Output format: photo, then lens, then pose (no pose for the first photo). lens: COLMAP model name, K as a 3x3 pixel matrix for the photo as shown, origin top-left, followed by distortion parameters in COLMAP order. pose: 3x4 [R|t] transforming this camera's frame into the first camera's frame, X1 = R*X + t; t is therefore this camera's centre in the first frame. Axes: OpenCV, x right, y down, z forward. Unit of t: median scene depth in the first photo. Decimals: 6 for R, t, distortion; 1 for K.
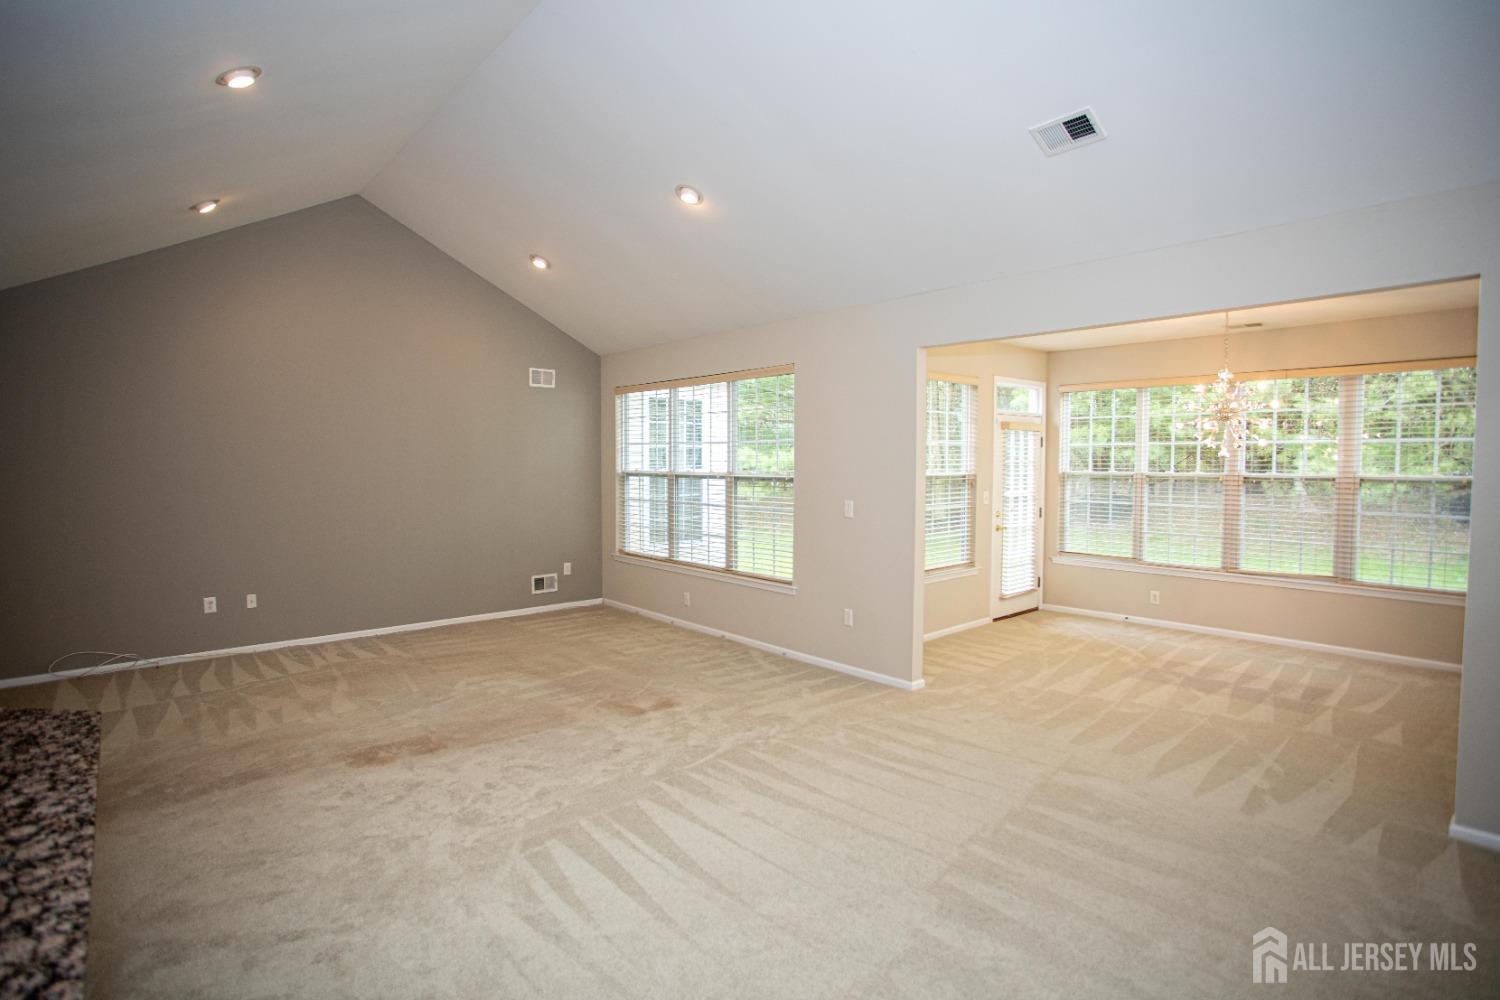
lens RADIAL K [[759.4, 0, 741.2], [0, 759.4, 499.4], [0, 0, 1]] dist [-0.068198, 0.028279]
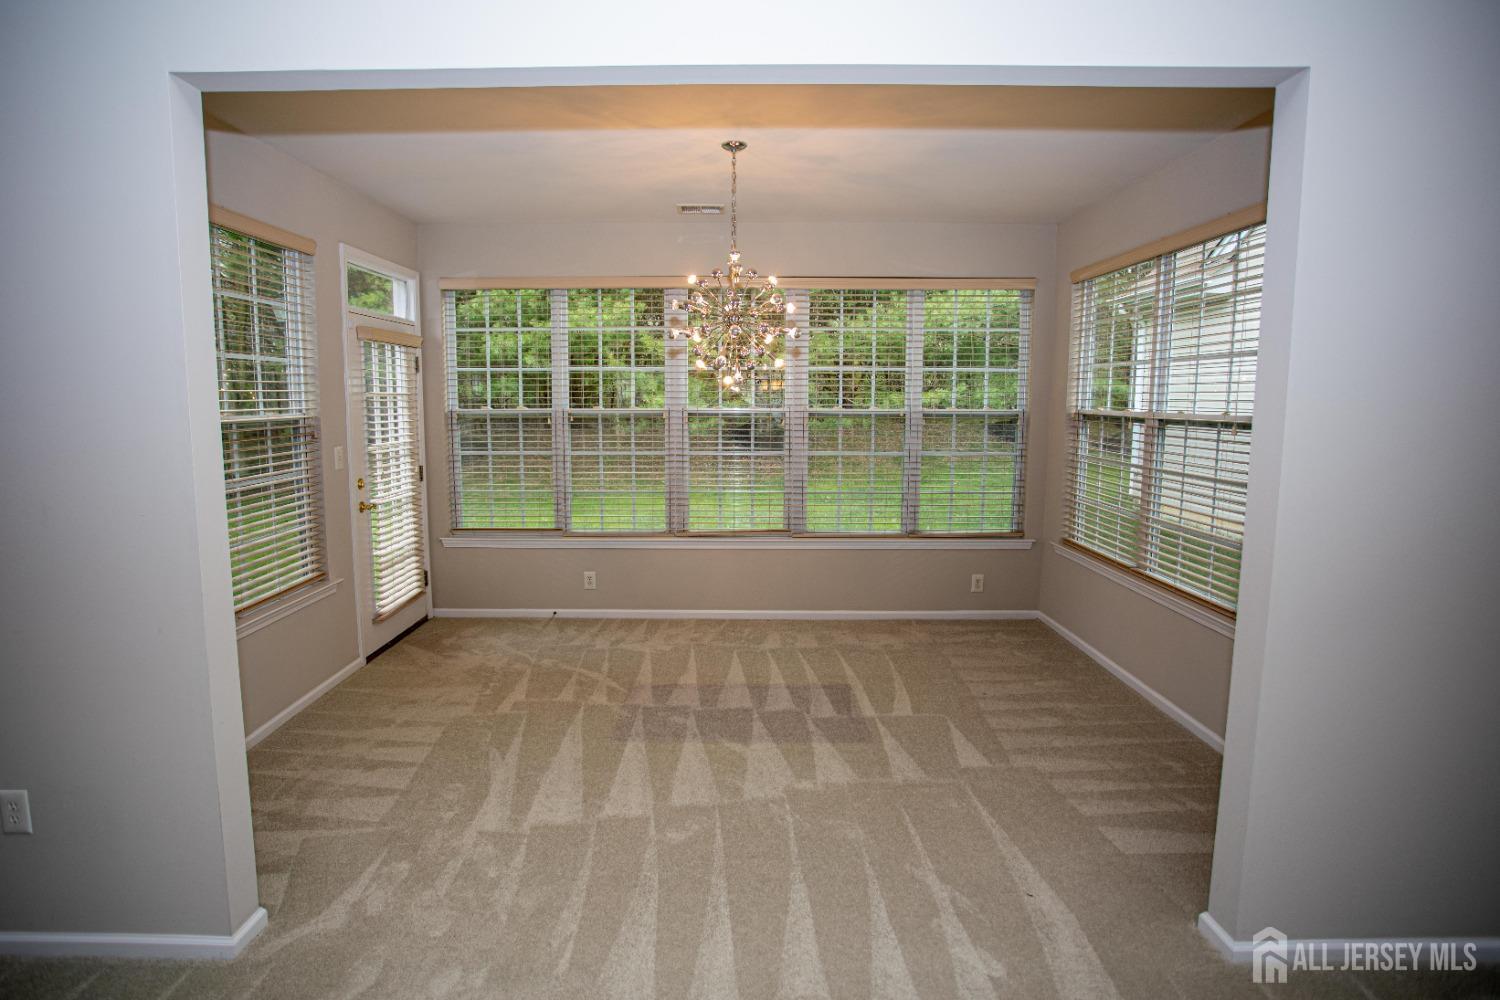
lens RADIAL K [[759.4, 0, 741.2], [0, 759.4, 499.4], [0, 0, 1]] dist [-0.068198, 0.028279]
pose [[0.655787, -0.096294, 0.748779, 0.097777], [0.035075, 0.994647, 0.097194, -0.015402], [-0.754130, -0.037475, 0.655655, 0.395038]]
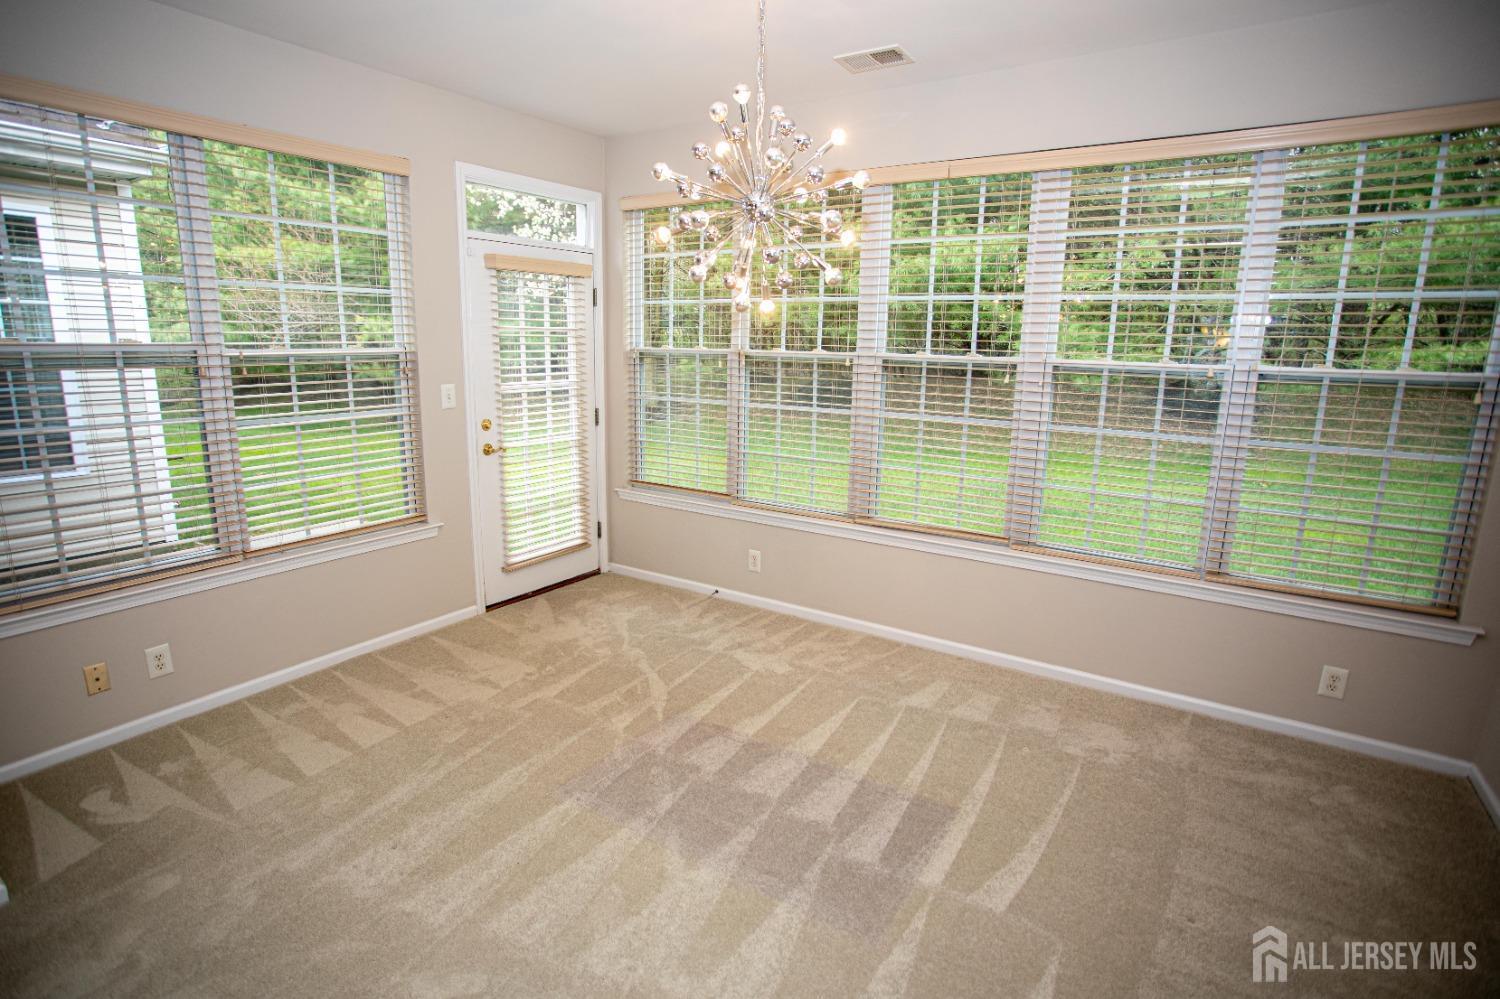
lens RADIAL K [[751.0, 0, 750.0], [0, 751.0, 499.5], [0, 0, 1]] dist [-0.070468, 0.039709]
pose [[0.962375, -0.036460, 0.269269, 0.386860], [-0.006882, 0.987369, 0.158289, -0.014485], [-0.271639, -0.154186, 0.949968, 0.423249]]
